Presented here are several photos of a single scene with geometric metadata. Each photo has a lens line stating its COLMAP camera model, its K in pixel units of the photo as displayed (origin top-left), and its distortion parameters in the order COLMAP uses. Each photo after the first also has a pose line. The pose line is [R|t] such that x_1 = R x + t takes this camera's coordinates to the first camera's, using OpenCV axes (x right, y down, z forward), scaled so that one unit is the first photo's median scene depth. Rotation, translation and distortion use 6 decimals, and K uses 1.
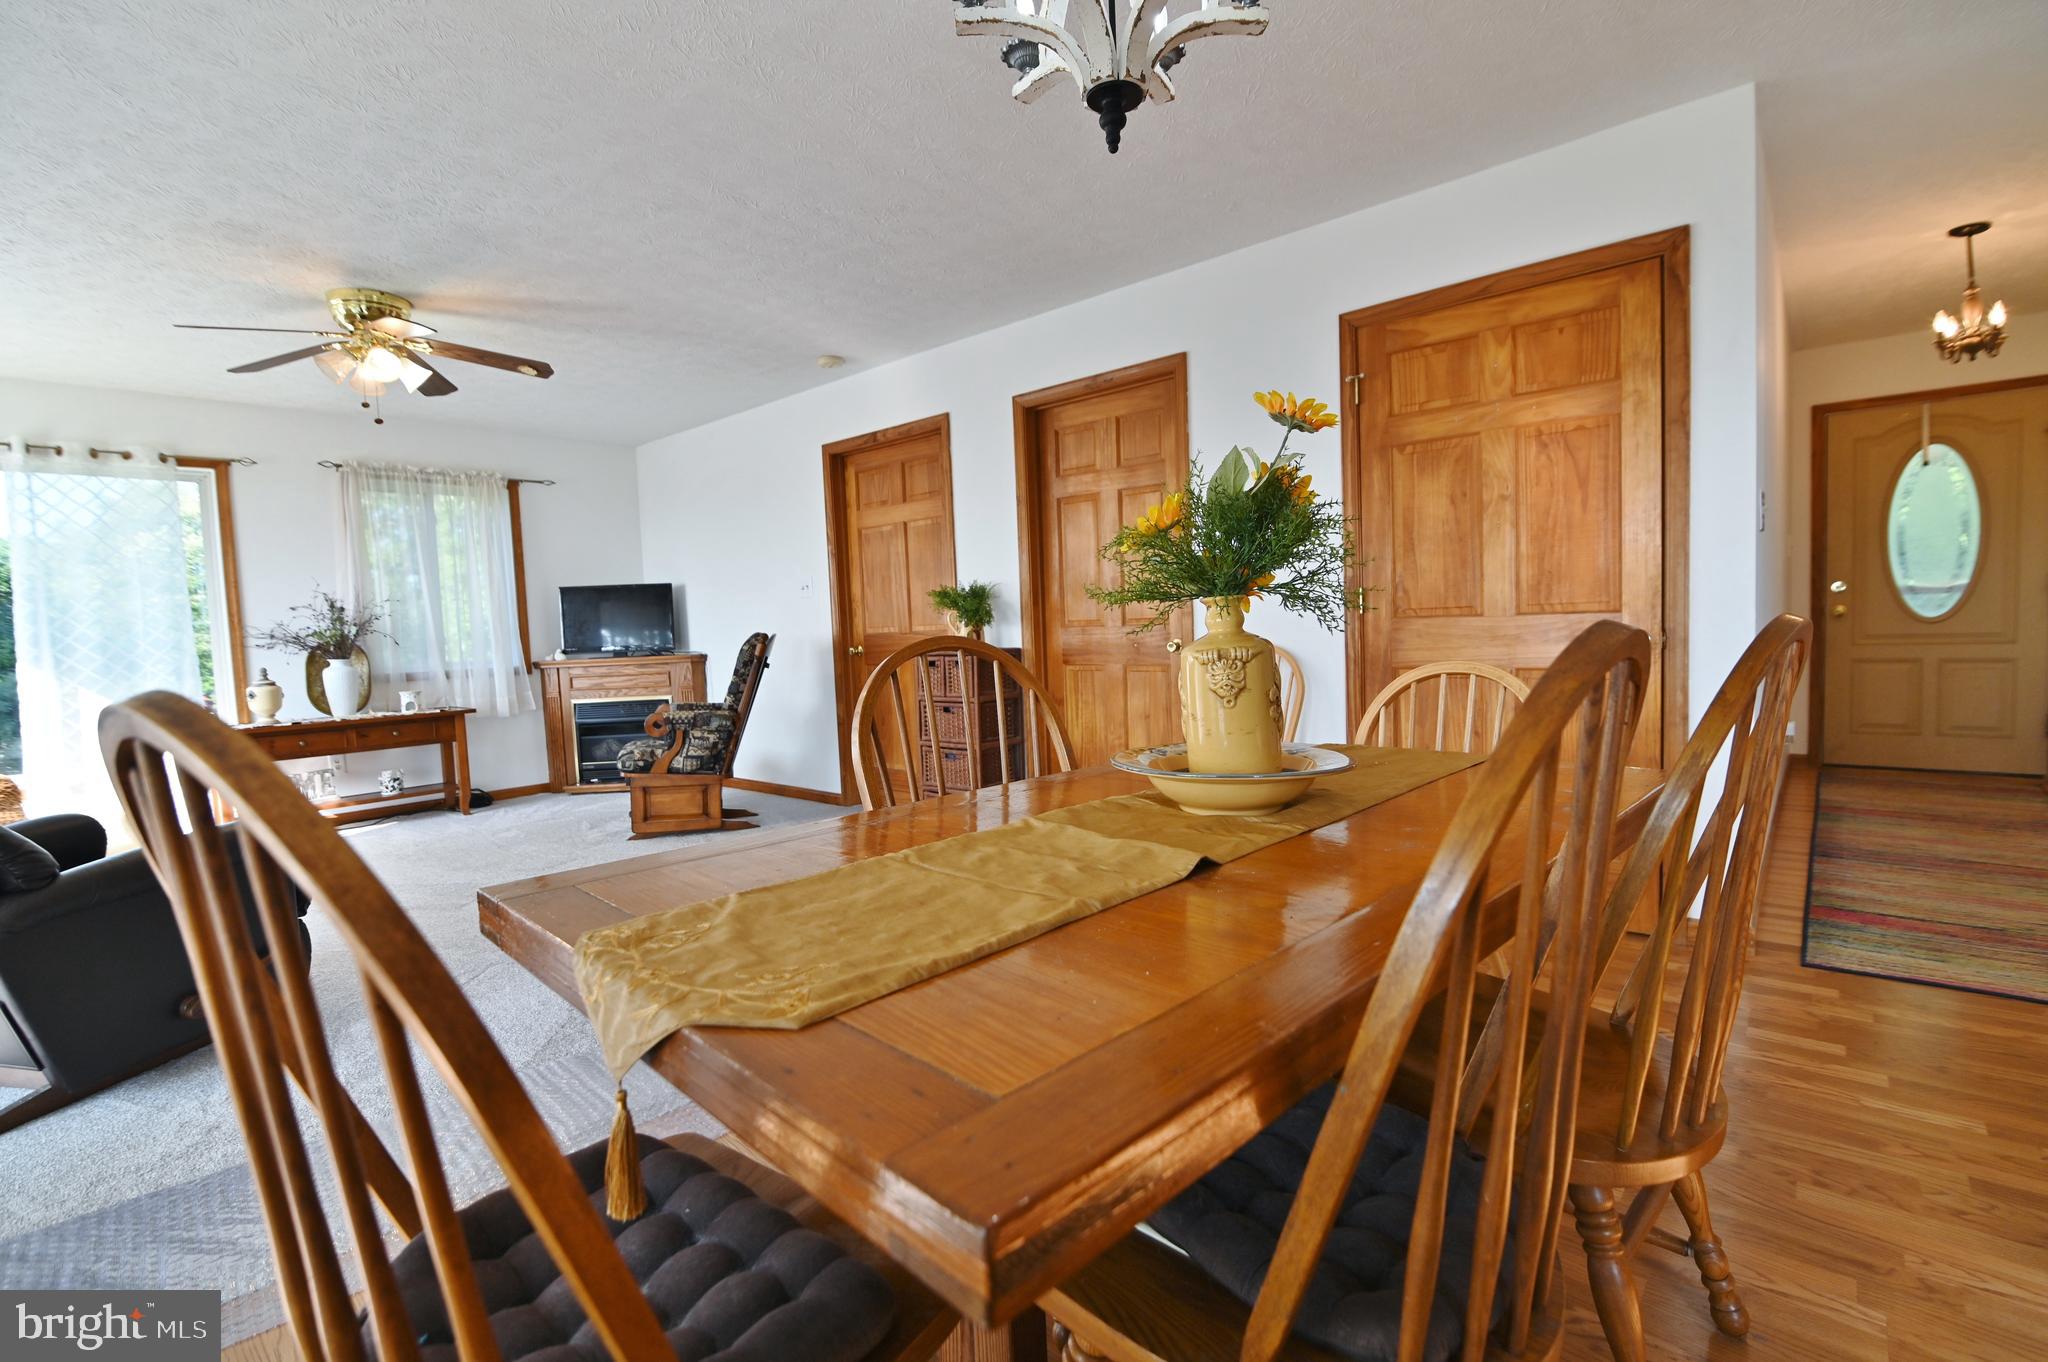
lens RADIAL K [[939.8, 0, 1017.8], [0, 939.8, 682.0], [0, 0, 1]] dist [-0.016941, 0.001788]
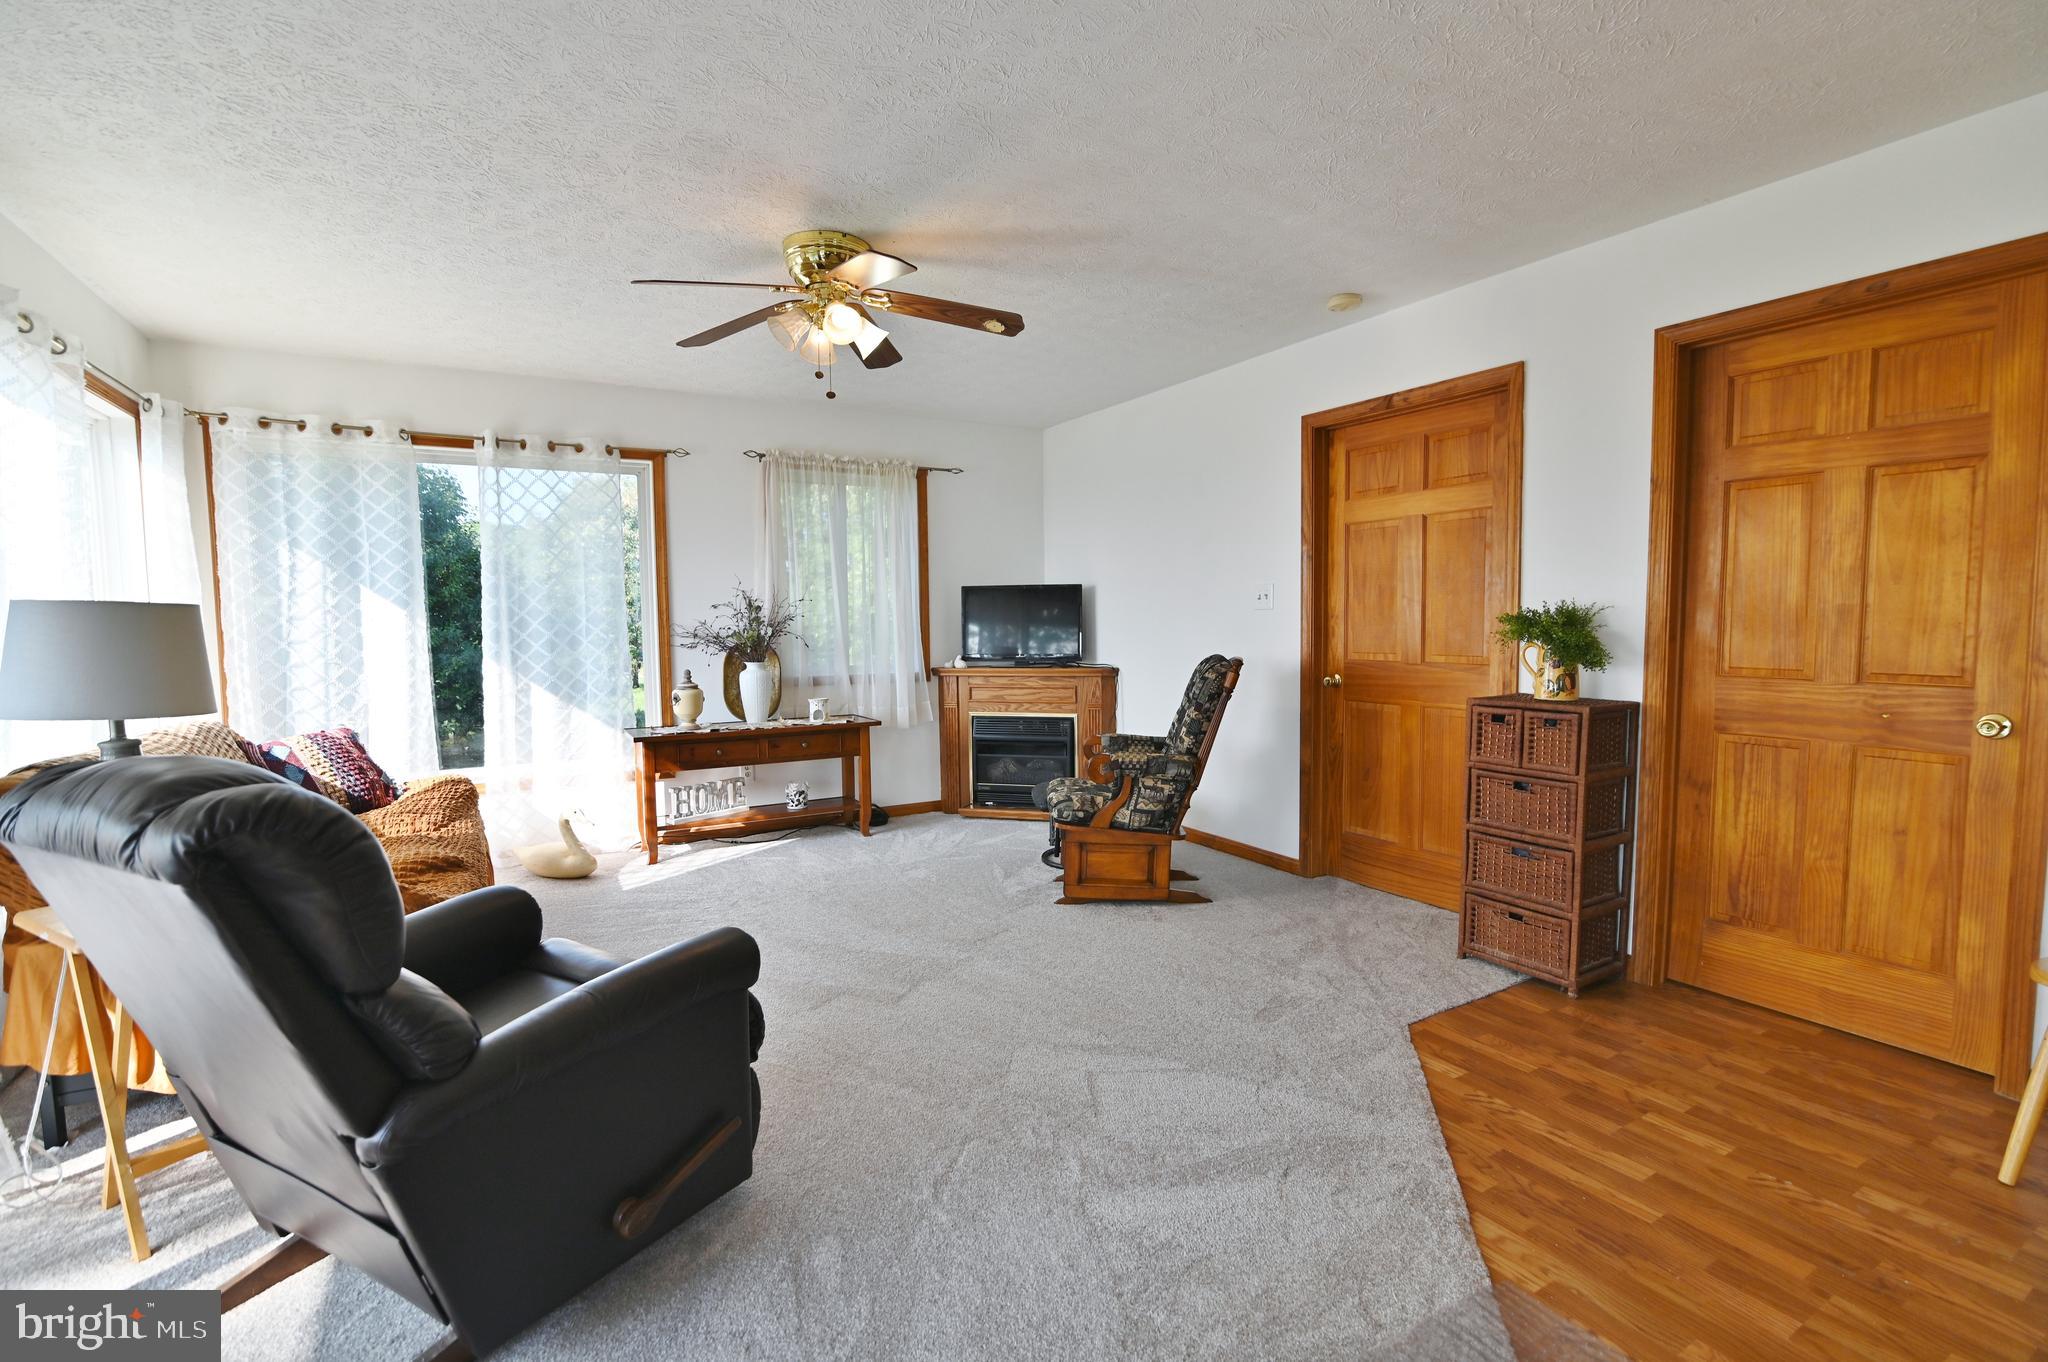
lens RADIAL K [[939.8, 0, 1017.8], [0, 939.8, 682.0], [0, 0, 1]] dist [-0.016941, 0.001788]
pose [[0.948037, 0.052325, -0.313828, -0.194301], [-0.048351, 0.998621, 0.020439, -0.039438], [0.314464, -0.004203, 0.949260, 0.200978]]
